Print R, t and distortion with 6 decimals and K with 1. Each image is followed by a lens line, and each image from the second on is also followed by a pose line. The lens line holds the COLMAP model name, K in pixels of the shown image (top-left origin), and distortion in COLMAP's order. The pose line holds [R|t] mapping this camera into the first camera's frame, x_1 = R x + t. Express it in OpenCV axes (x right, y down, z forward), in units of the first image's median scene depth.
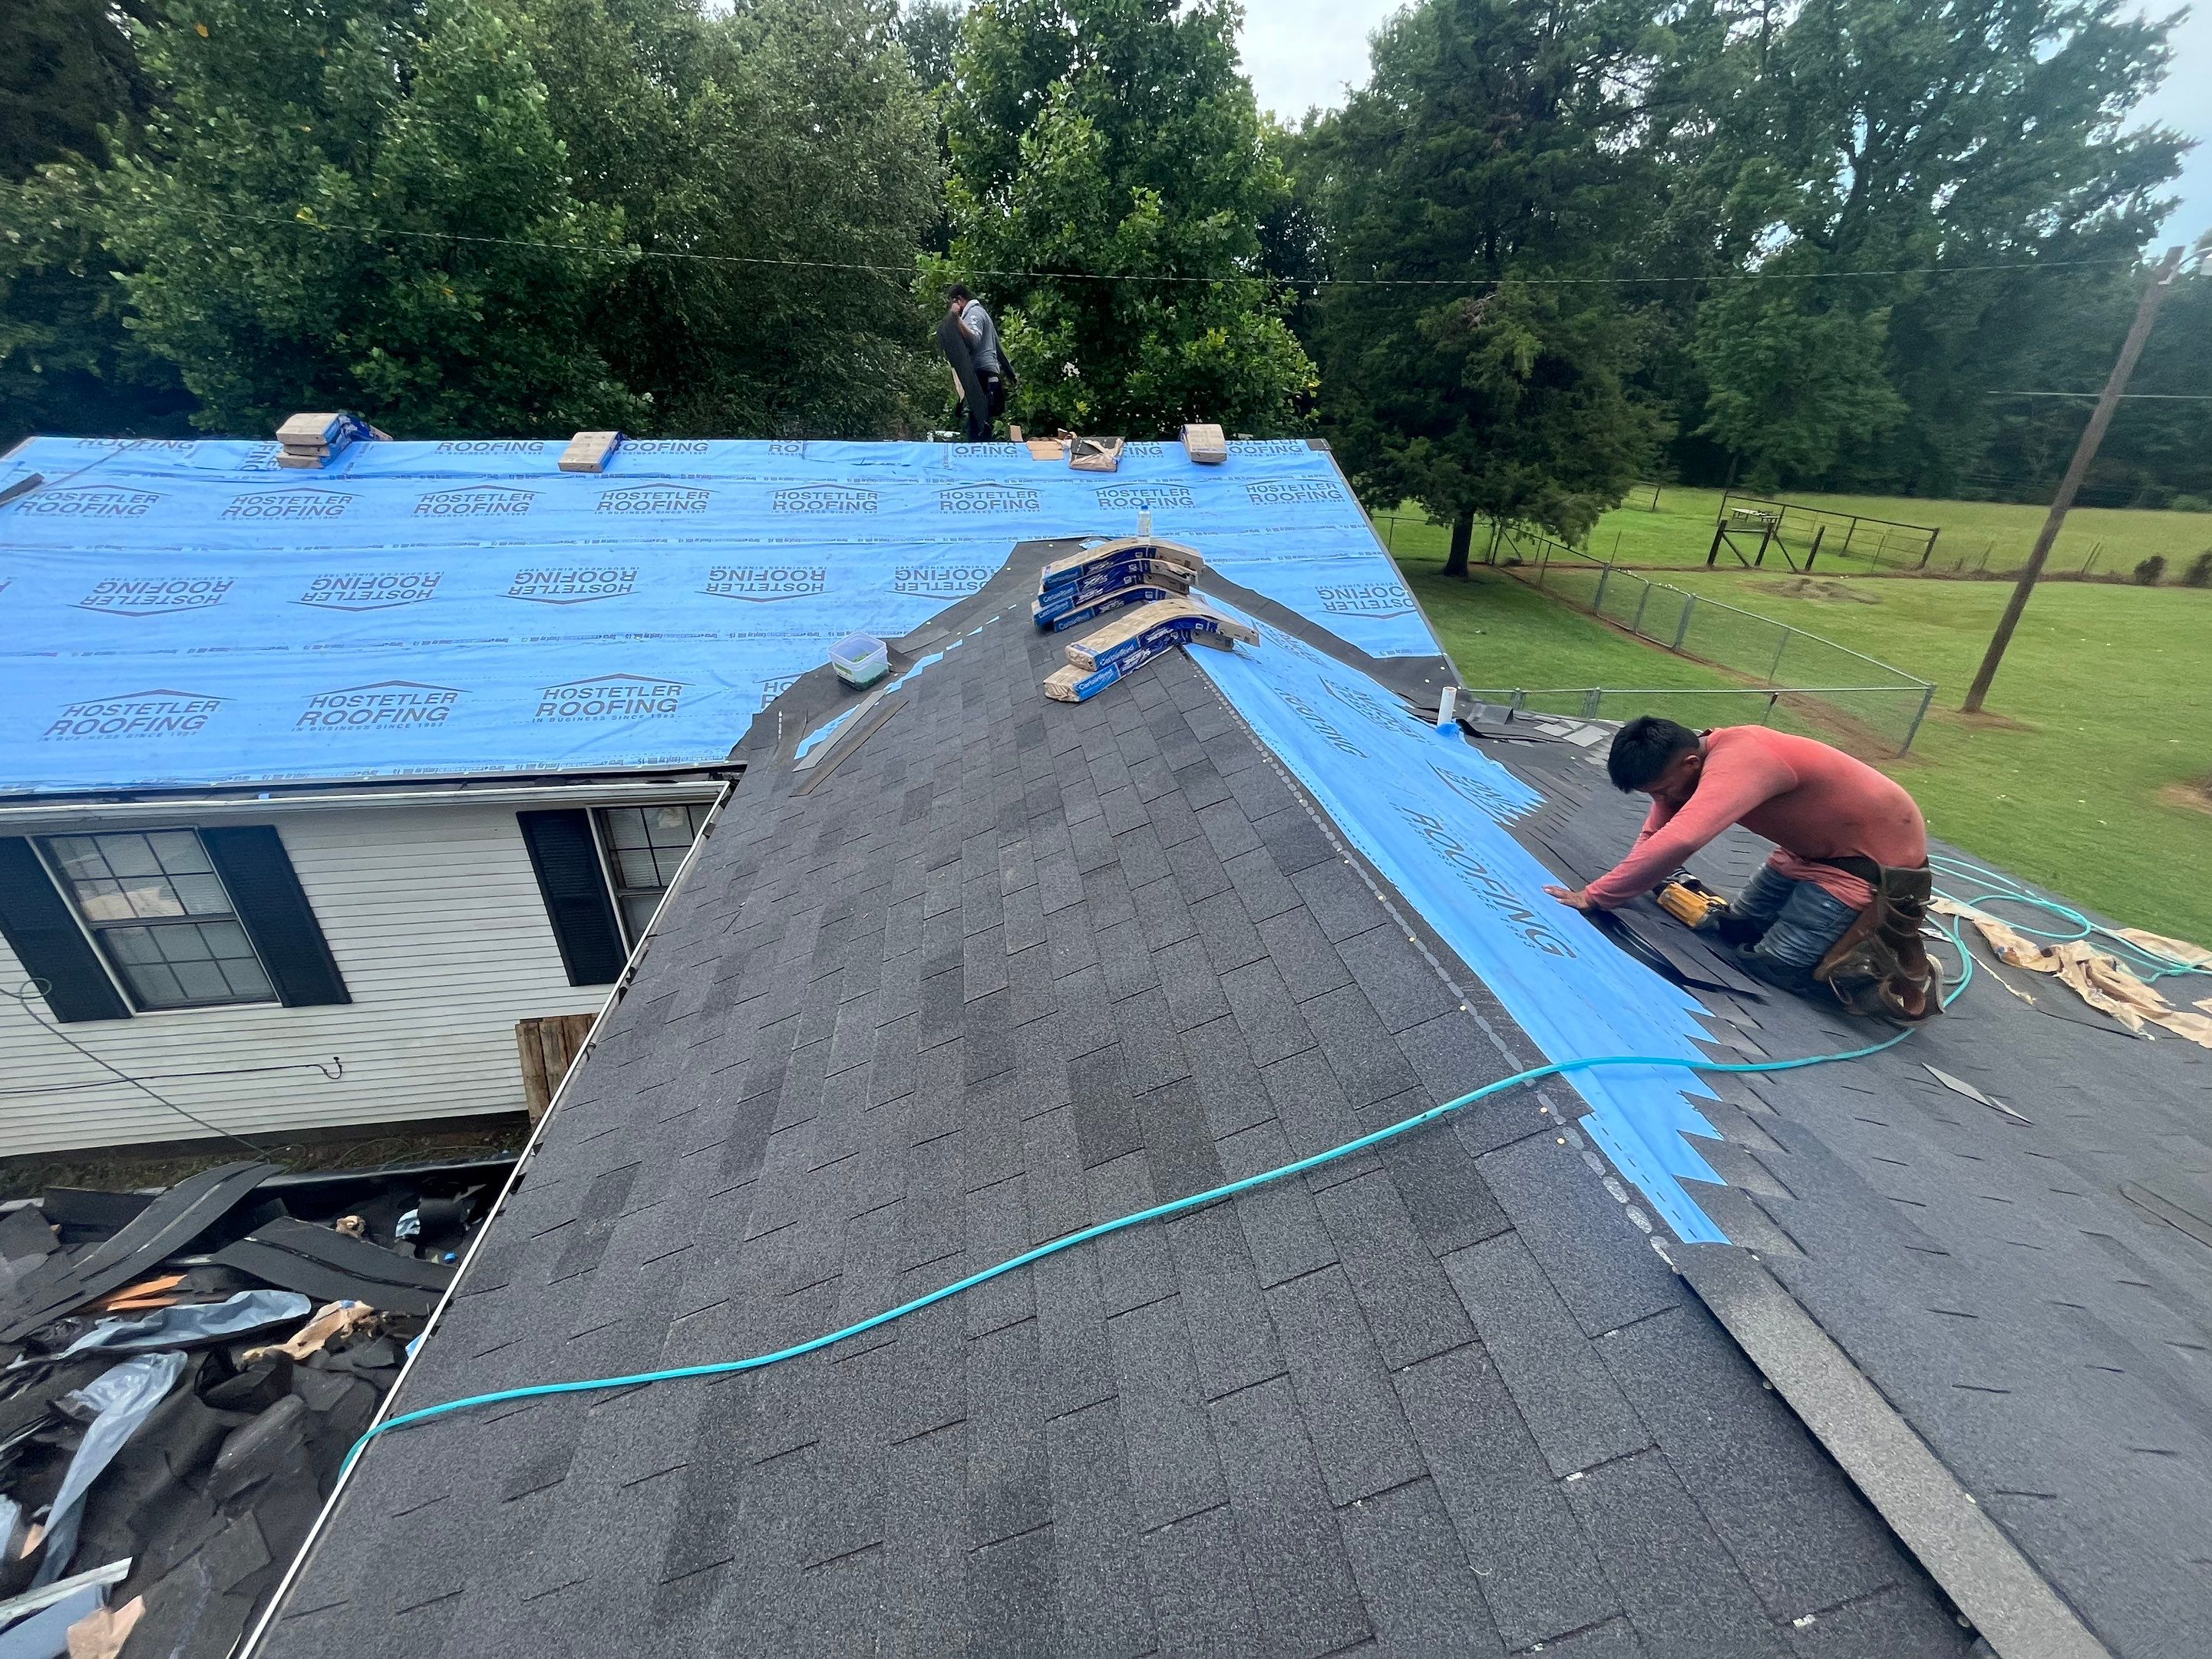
lens RADIAL K [[895.7, 0, 1110.0], [0, 895.7, 832.0], [0, 0, 1]] dist [-0.000750, -0.000735]
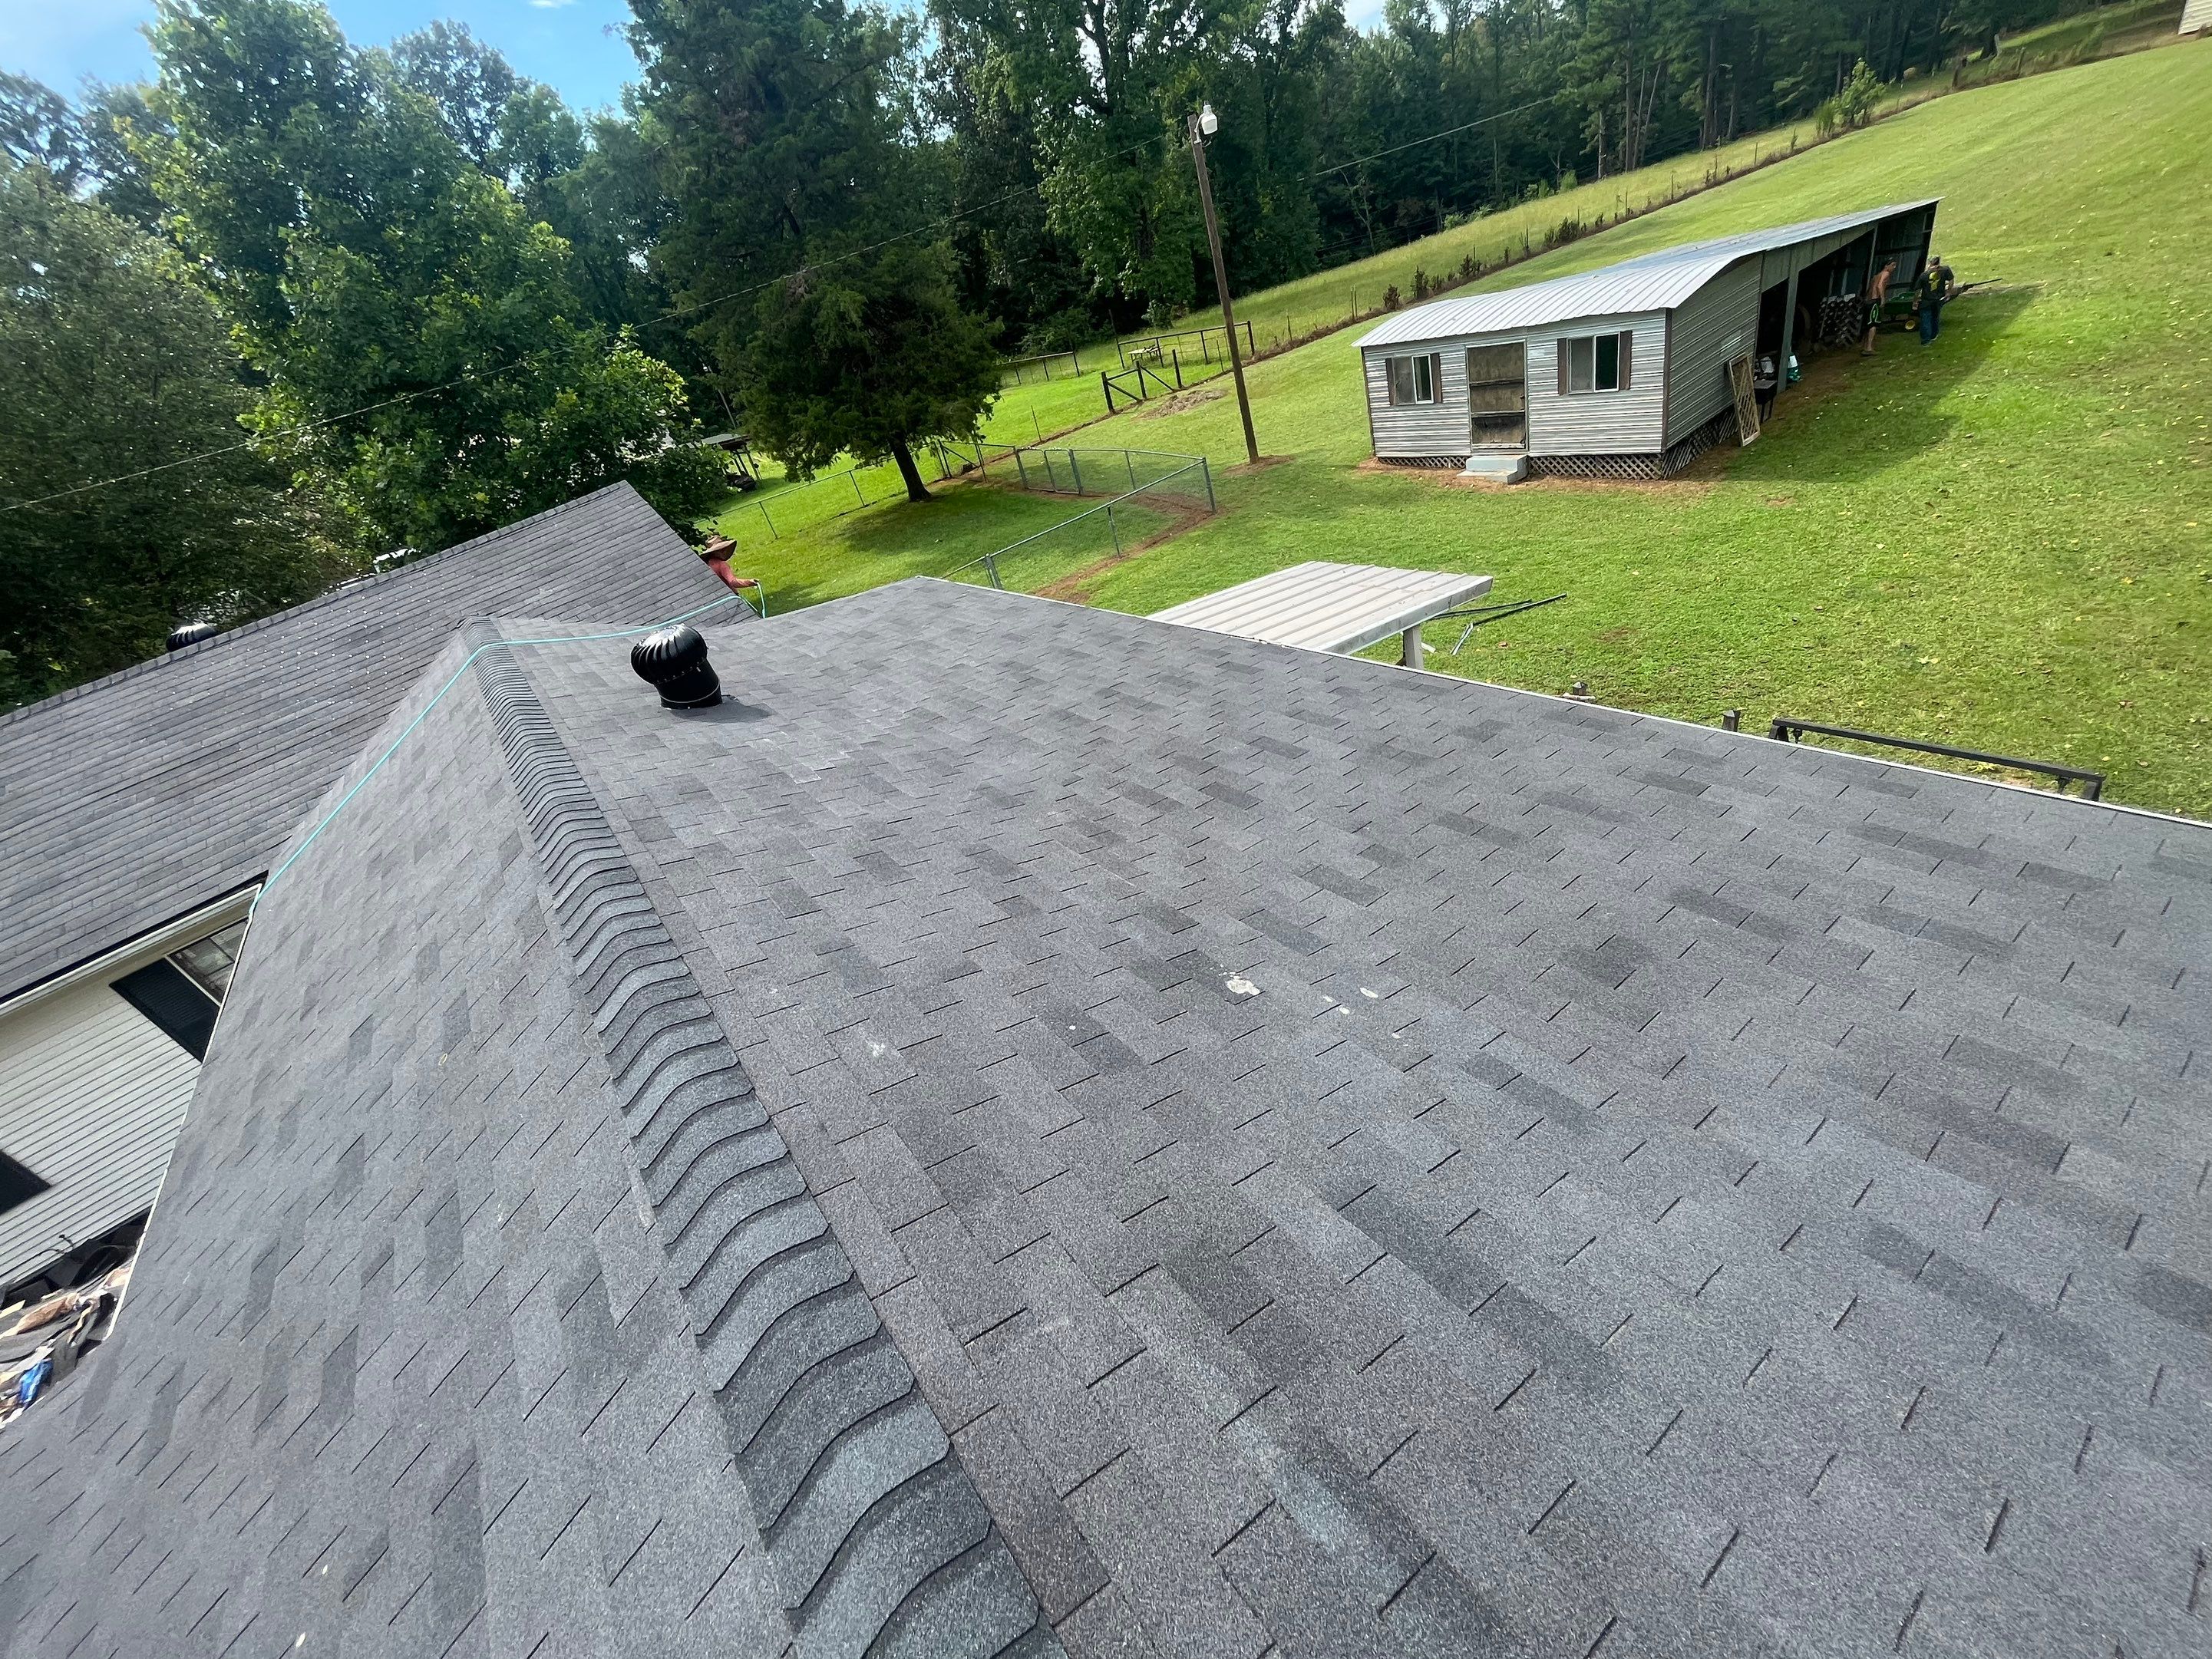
lens RADIAL K [[895.7, 0, 1111.4], [0, 895.7, 831.7], [0, 0, 1]] dist [-0.000750, -0.000735]
pose [[0.837007, -0.473956, 0.273468, 0.117033], [0.459184, 0.880191, 0.120057, 0.102191], [-0.297606, 0.025083, 0.954359, -0.250928]]
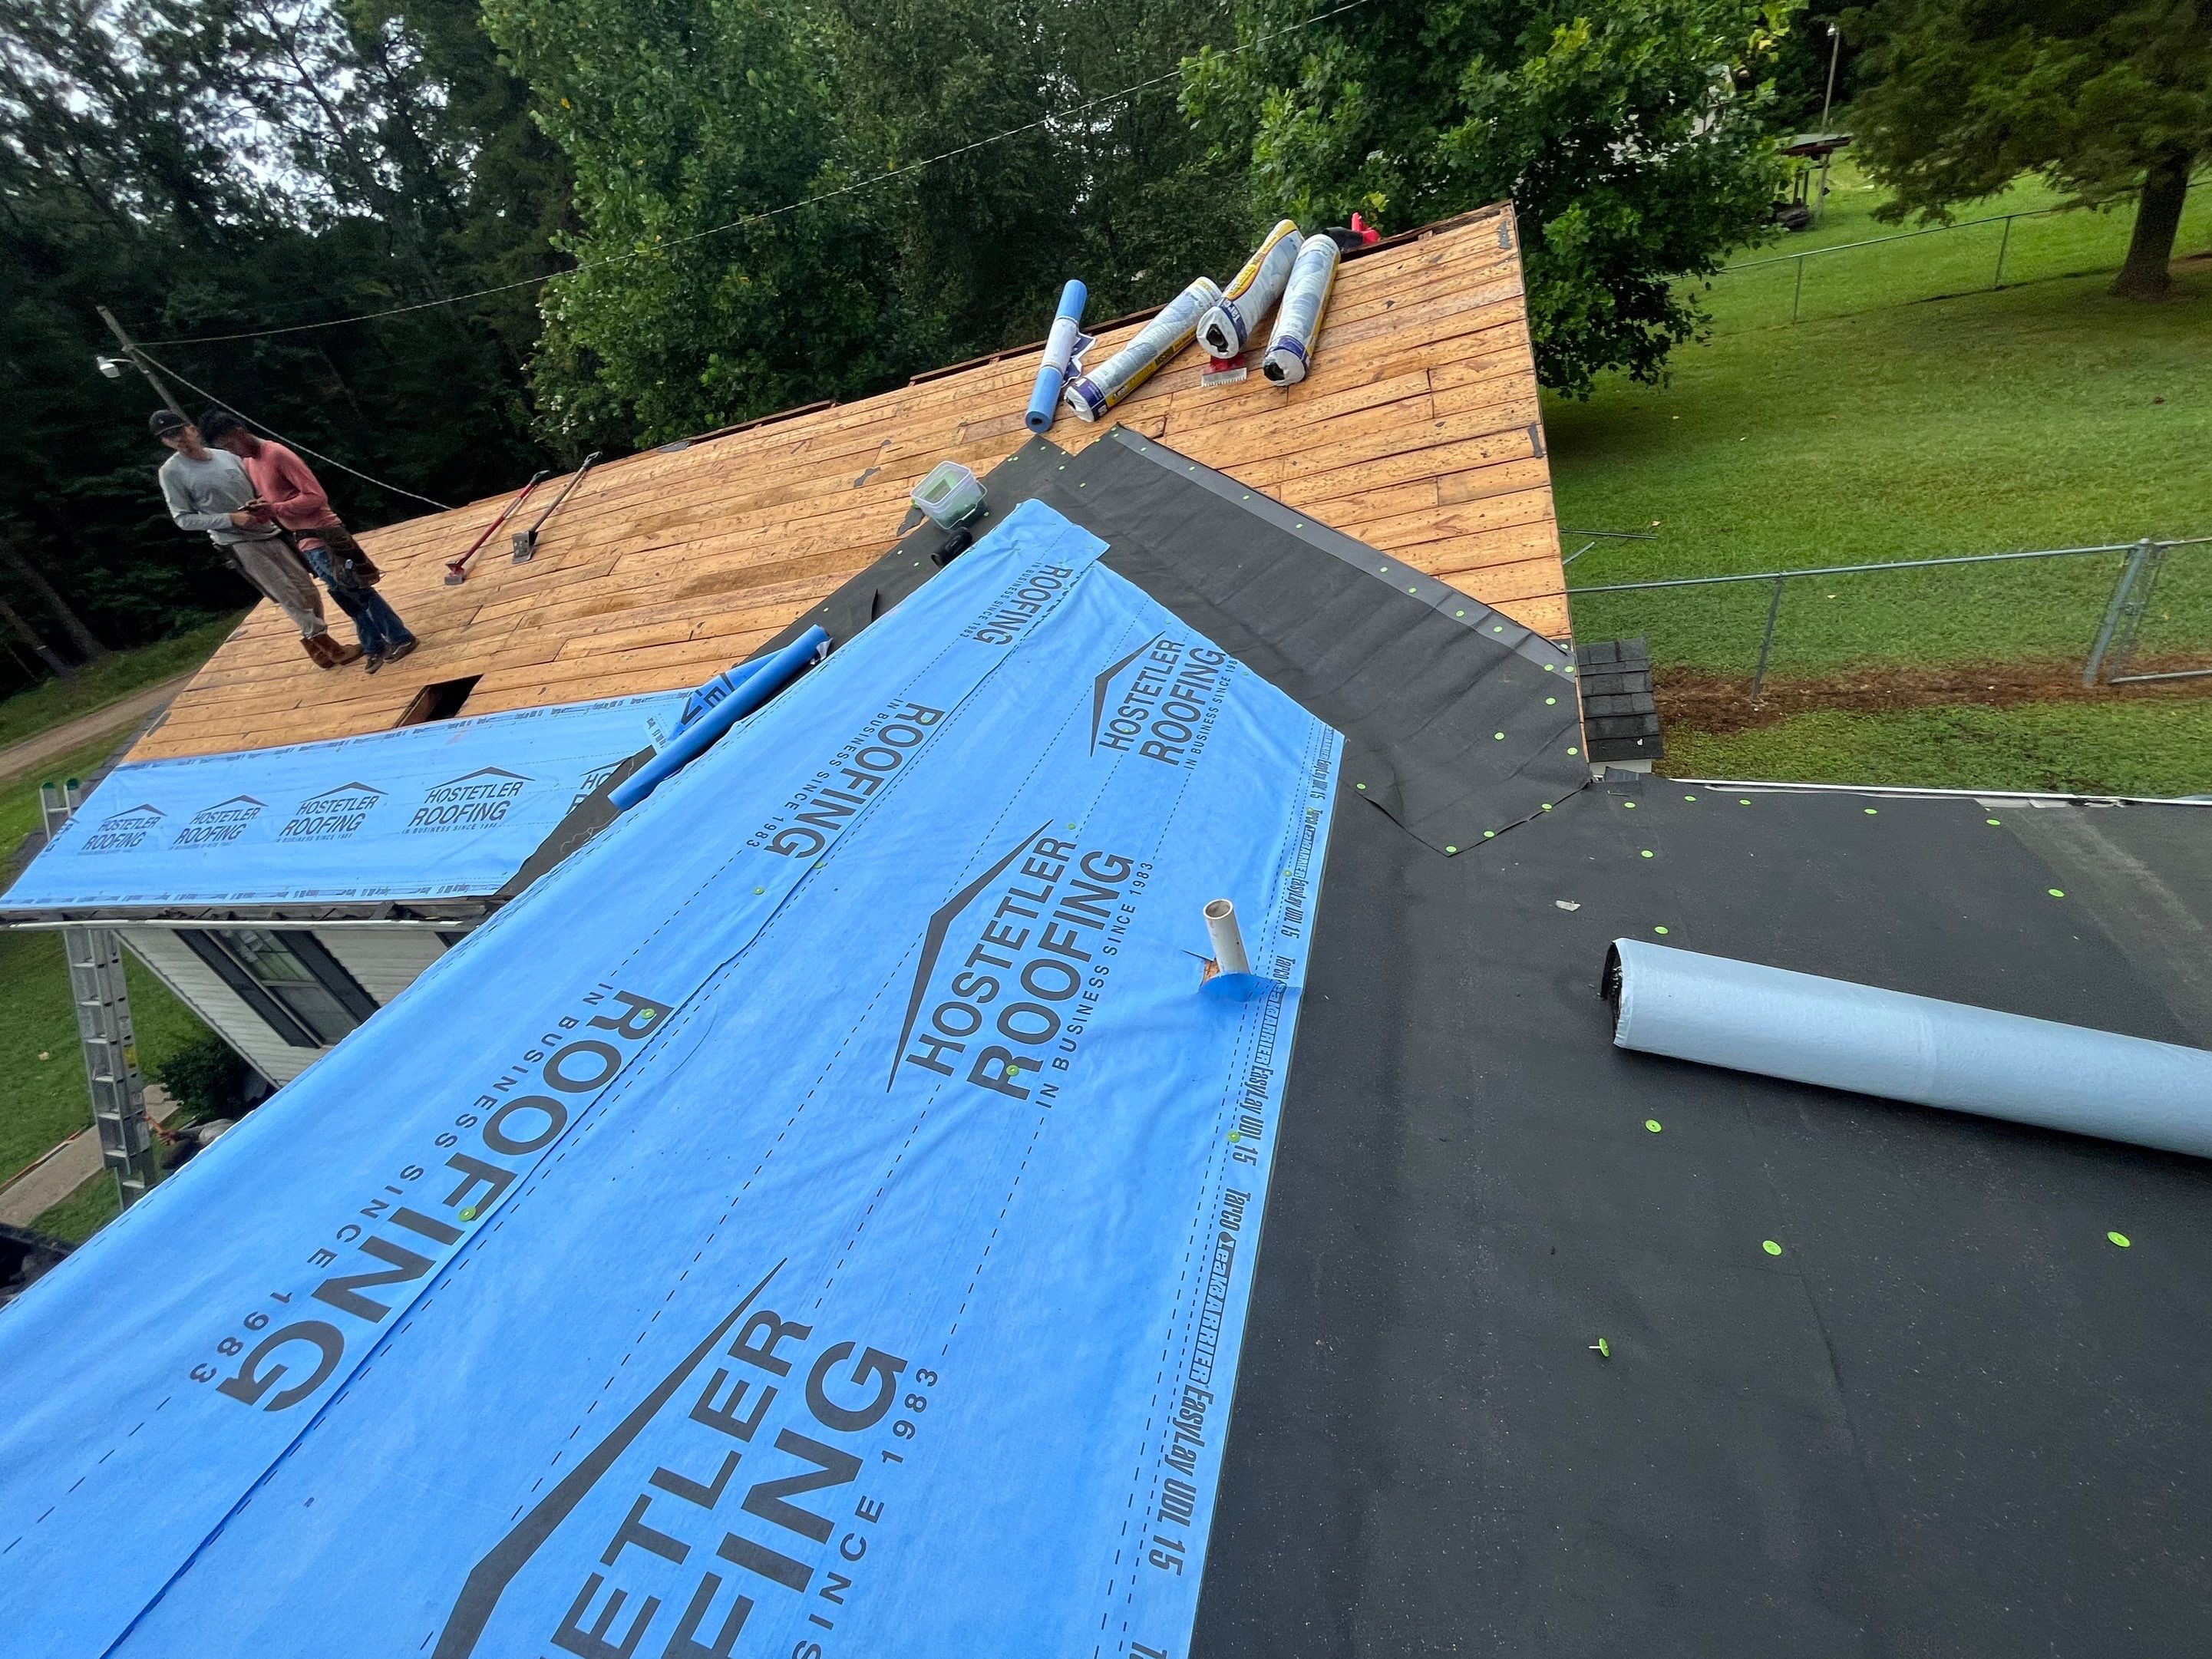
lens RADIAL K [[895.7, 0, 1119.1], [0, 895.7, 821.3], [0, 0, 1]] dist [-0.000750, -0.000735]
pose [[0.870150, 0.024892, -0.492159, 0.158940], [0.045650, 0.990357, 0.130801, -0.080524], [0.490669, -0.136284, 0.860622, 0.201958]]
